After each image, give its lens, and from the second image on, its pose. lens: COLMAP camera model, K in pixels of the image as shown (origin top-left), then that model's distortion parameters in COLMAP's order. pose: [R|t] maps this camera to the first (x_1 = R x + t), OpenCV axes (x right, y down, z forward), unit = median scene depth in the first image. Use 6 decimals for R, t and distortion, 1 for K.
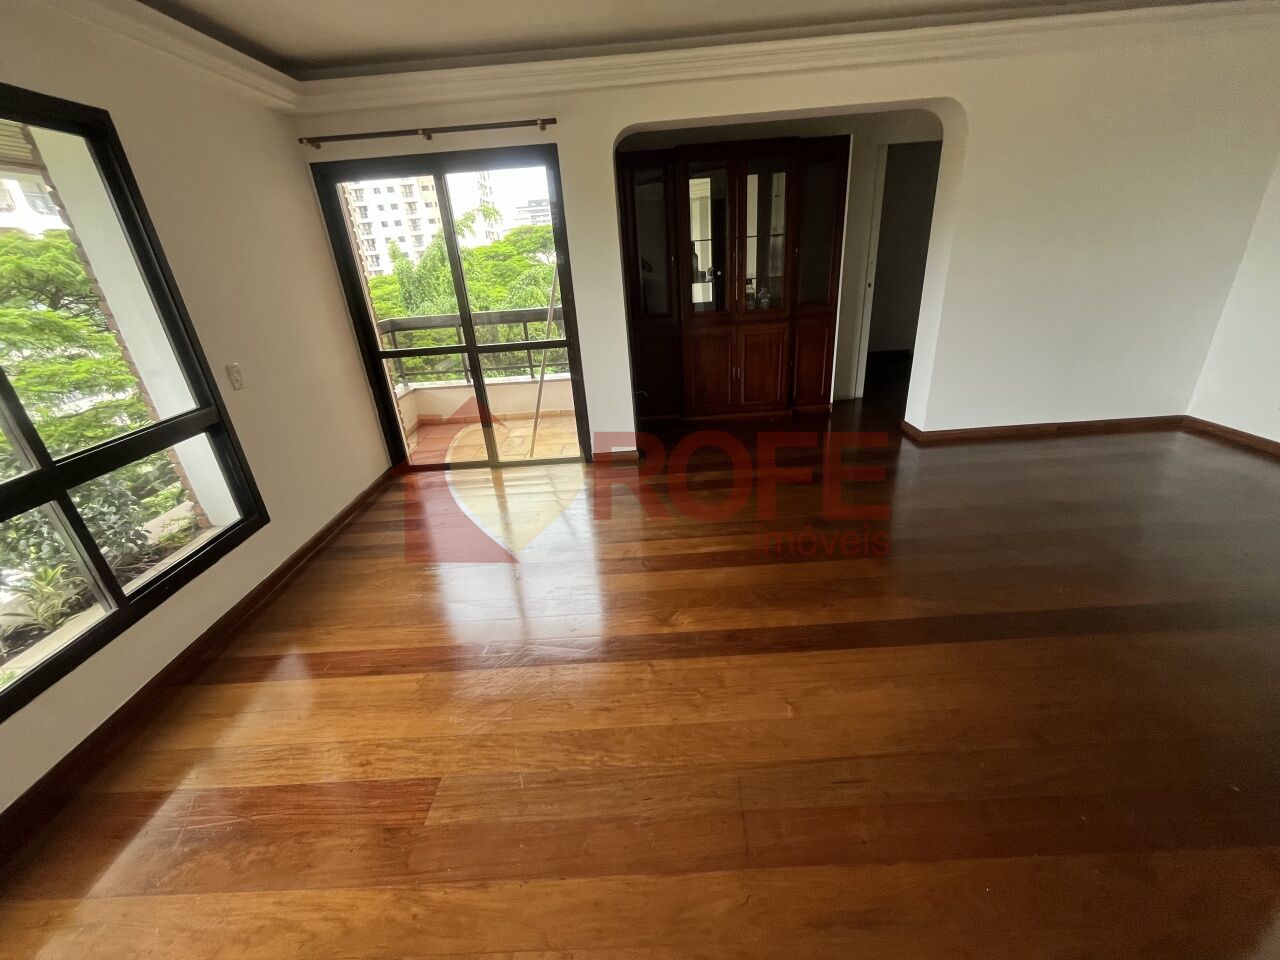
lens RADIAL K [[522.1, 0, 637.8], [0, 522.1, 476.9], [0, 0, 1]] dist [0.000416, -0.000269]
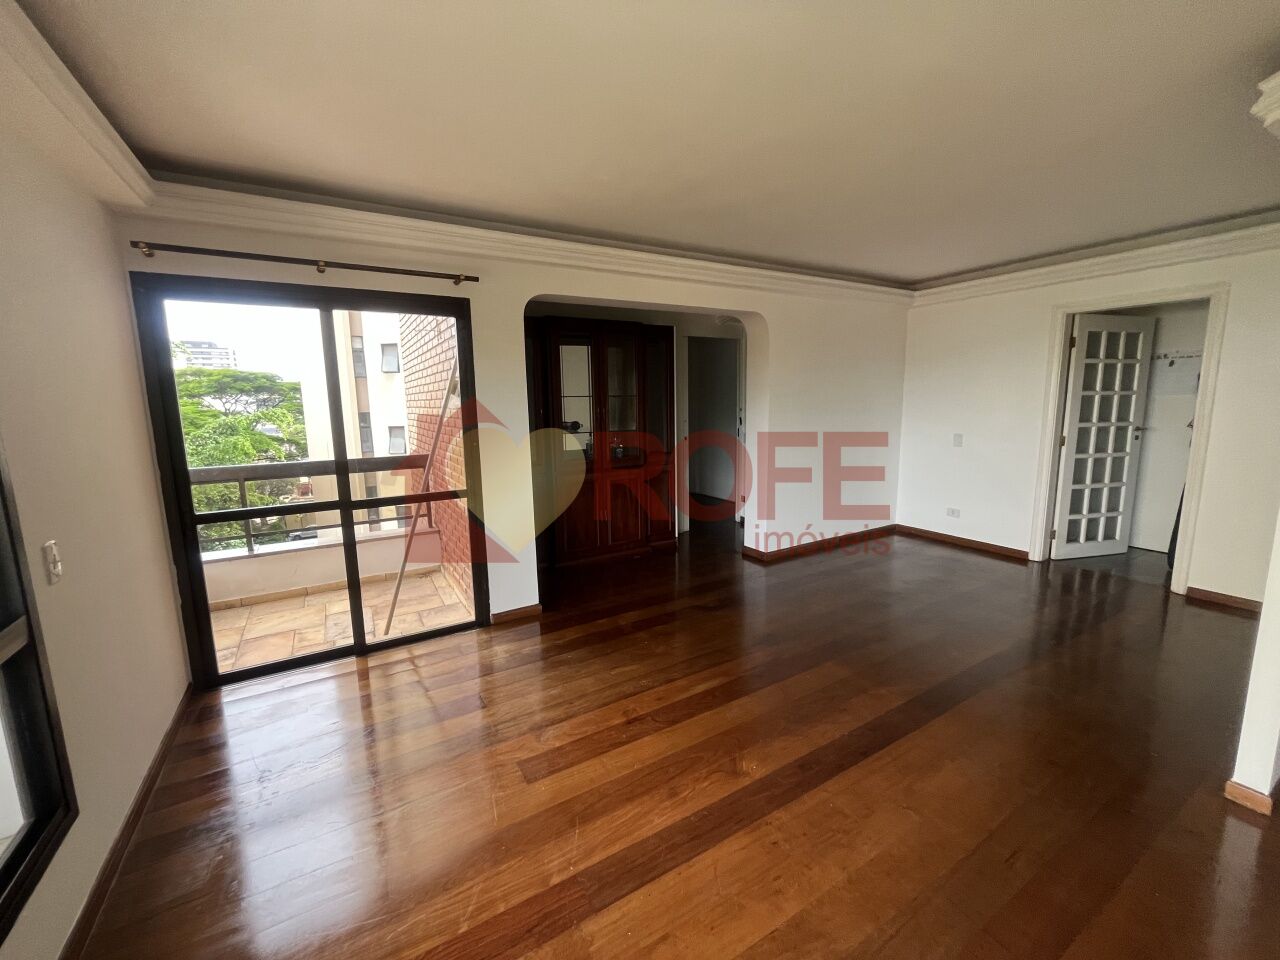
lens RADIAL K [[522.1, 0, 637.8], [0, 522.1, 476.9], [0, 0, 1]] dist [0.000416, -0.000269]
pose [[0.858768, -0.023296, 0.511835, -0.352918], [0.163539, 0.959176, -0.230732, -0.026820], [-0.485564, 0.281850, 0.827519, 0.103339]]
